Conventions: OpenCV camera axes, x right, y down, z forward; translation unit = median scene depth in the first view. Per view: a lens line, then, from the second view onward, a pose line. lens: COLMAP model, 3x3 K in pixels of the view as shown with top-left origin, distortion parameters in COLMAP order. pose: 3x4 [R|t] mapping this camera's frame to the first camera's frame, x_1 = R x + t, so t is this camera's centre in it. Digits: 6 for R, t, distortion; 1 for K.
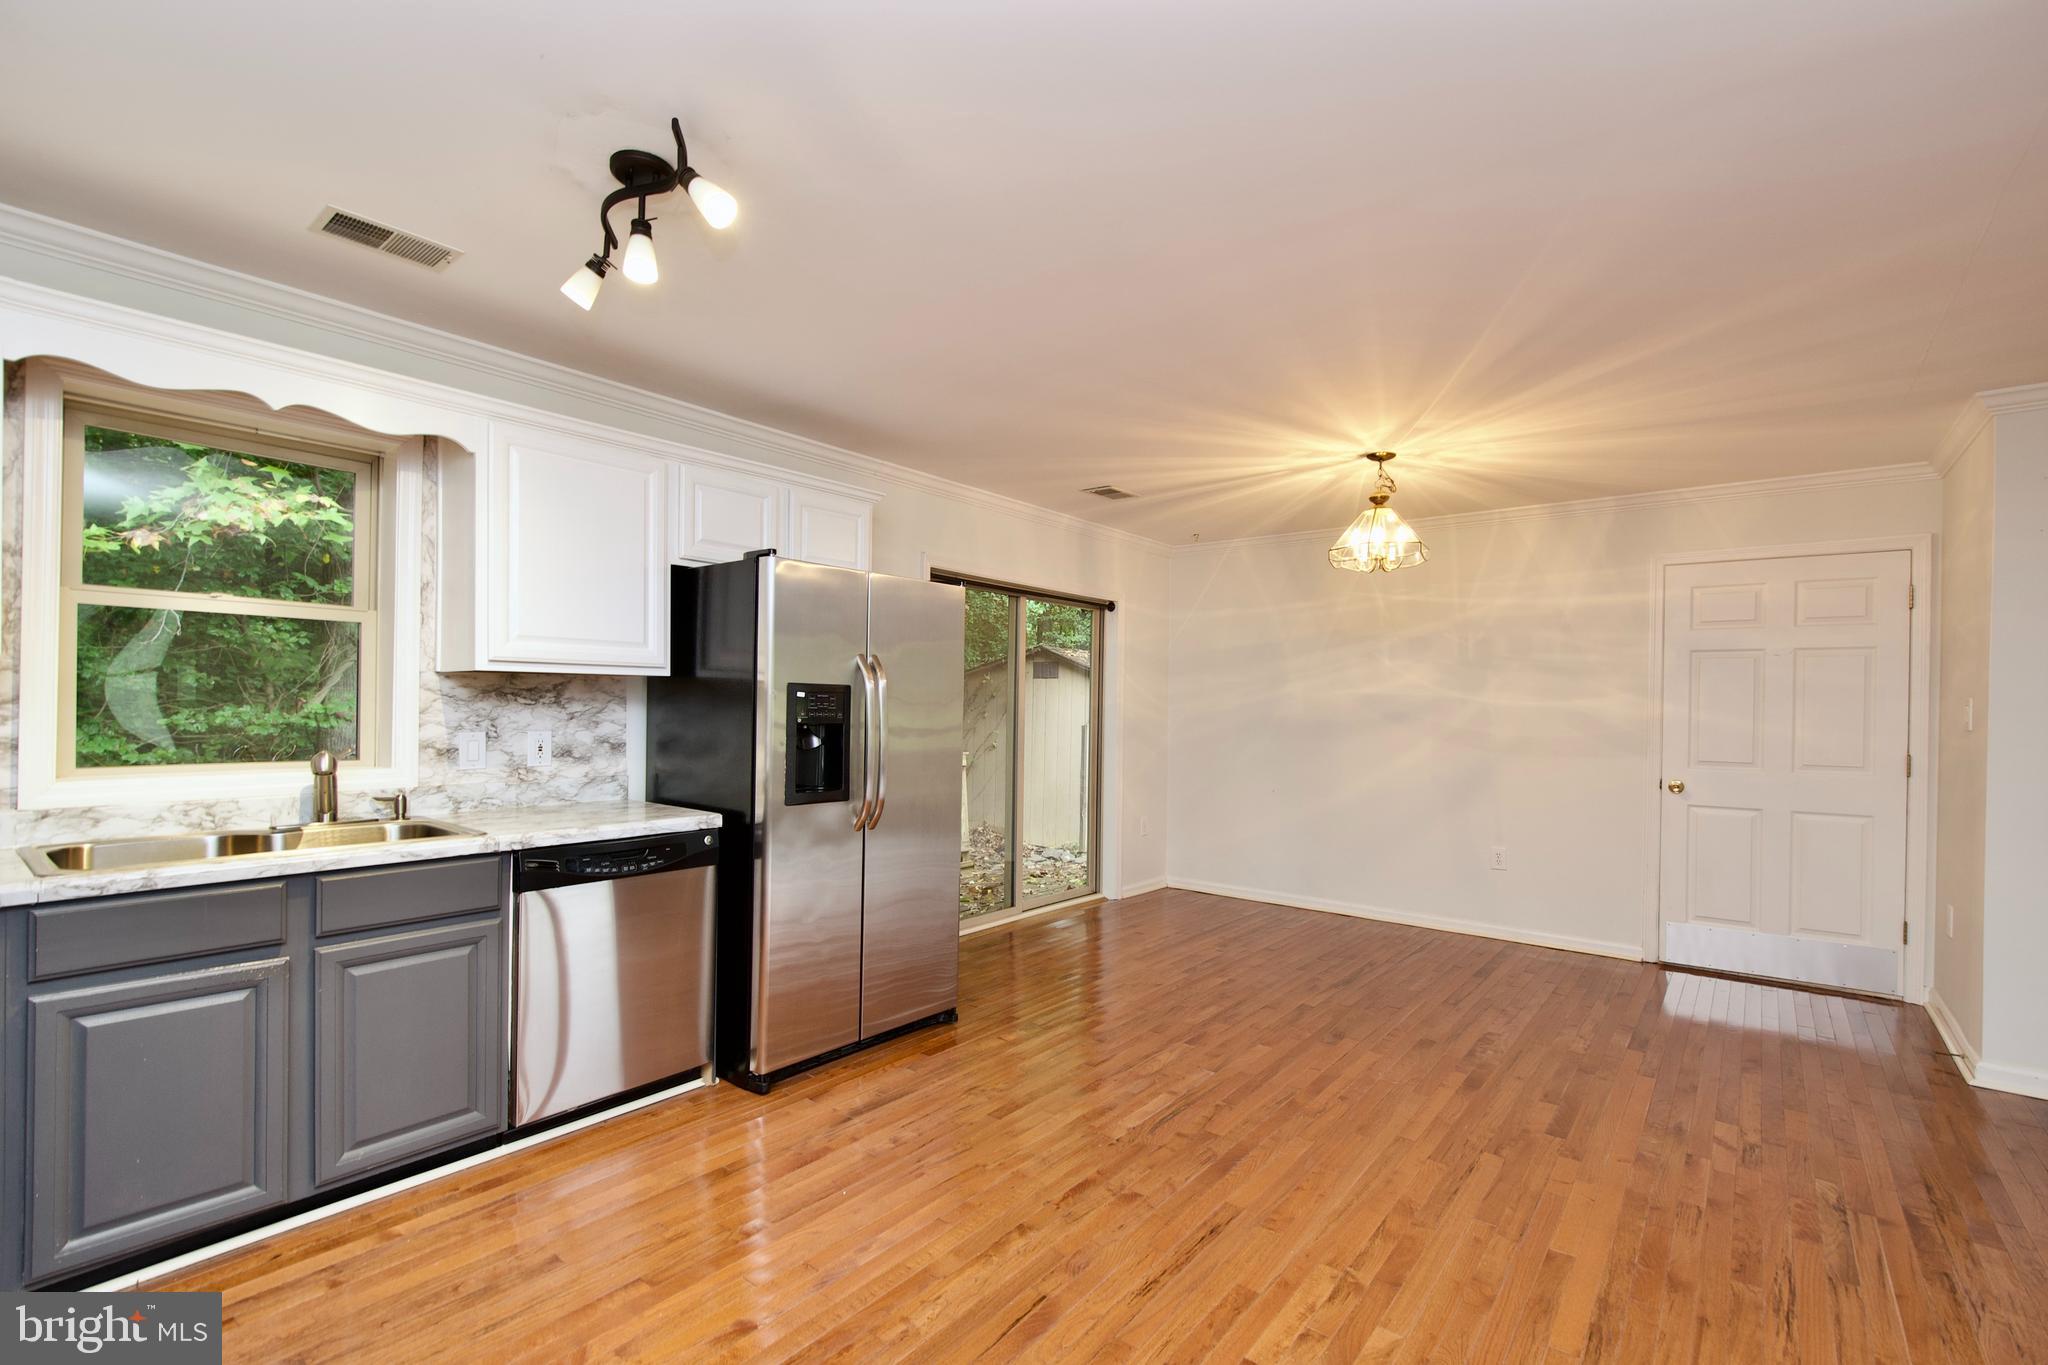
lens RADIAL K [[911.8, 0, 1023.6], [0, 911.8, 693.1], [0, 0, 1]] dist [-0.002220, 0.000275]
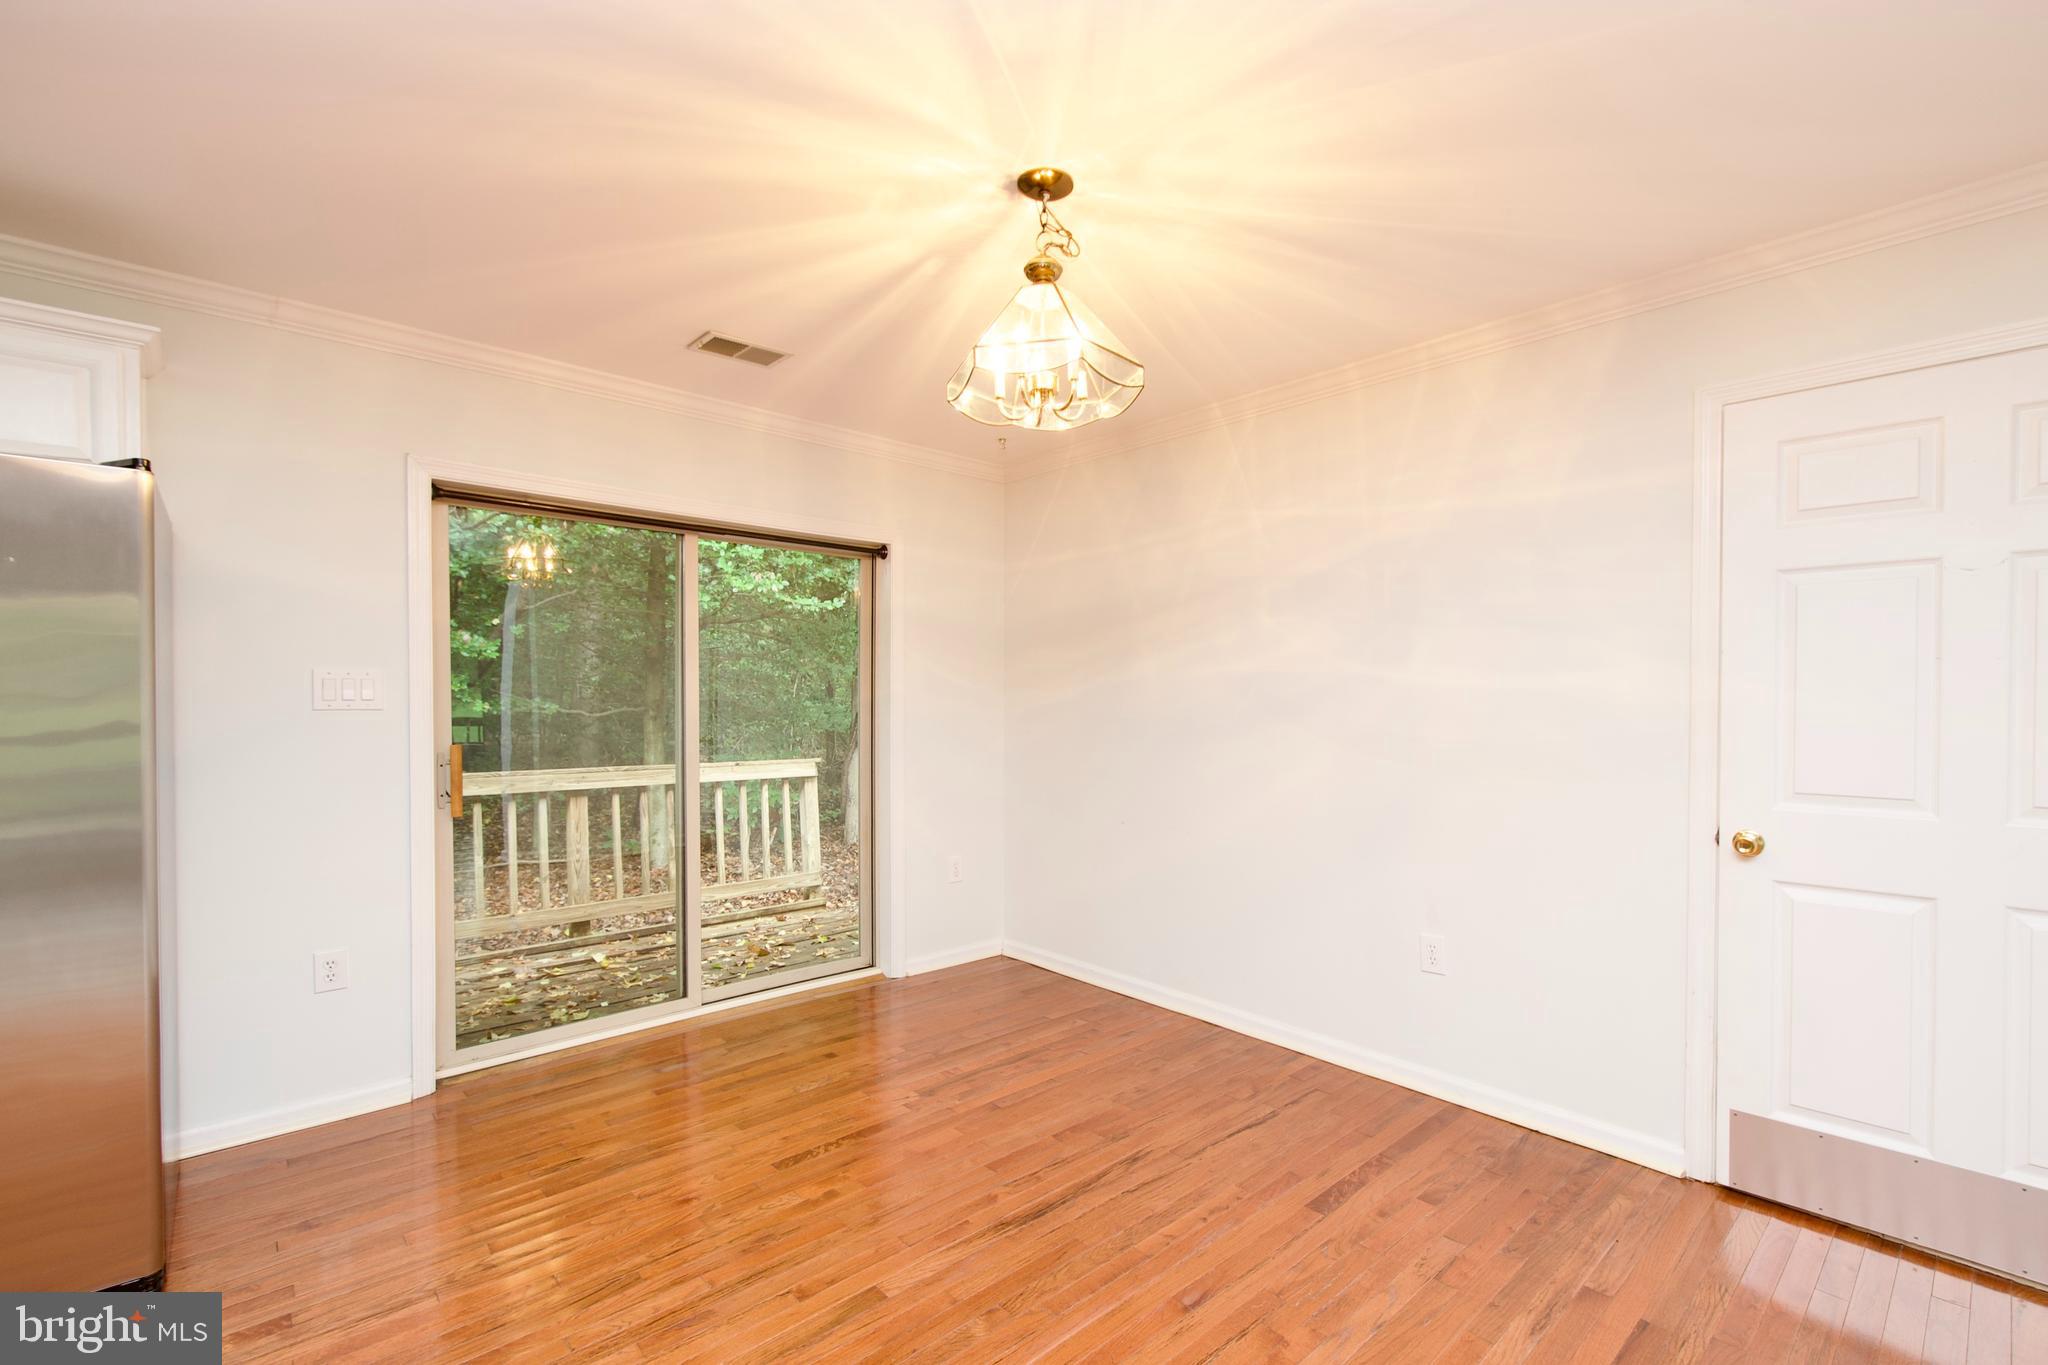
lens RADIAL K [[911.8, 0, 1022.1], [0, 911.8, 695.5], [0, 0, 1]] dist [-0.002220, 0.000275]
pose [[0.988657, -0.013583, -0.149578, 0.412705], [0.015107, 0.999845, 0.009053, 0.011754], [0.149431, -0.011209, 0.988709, 0.461906]]
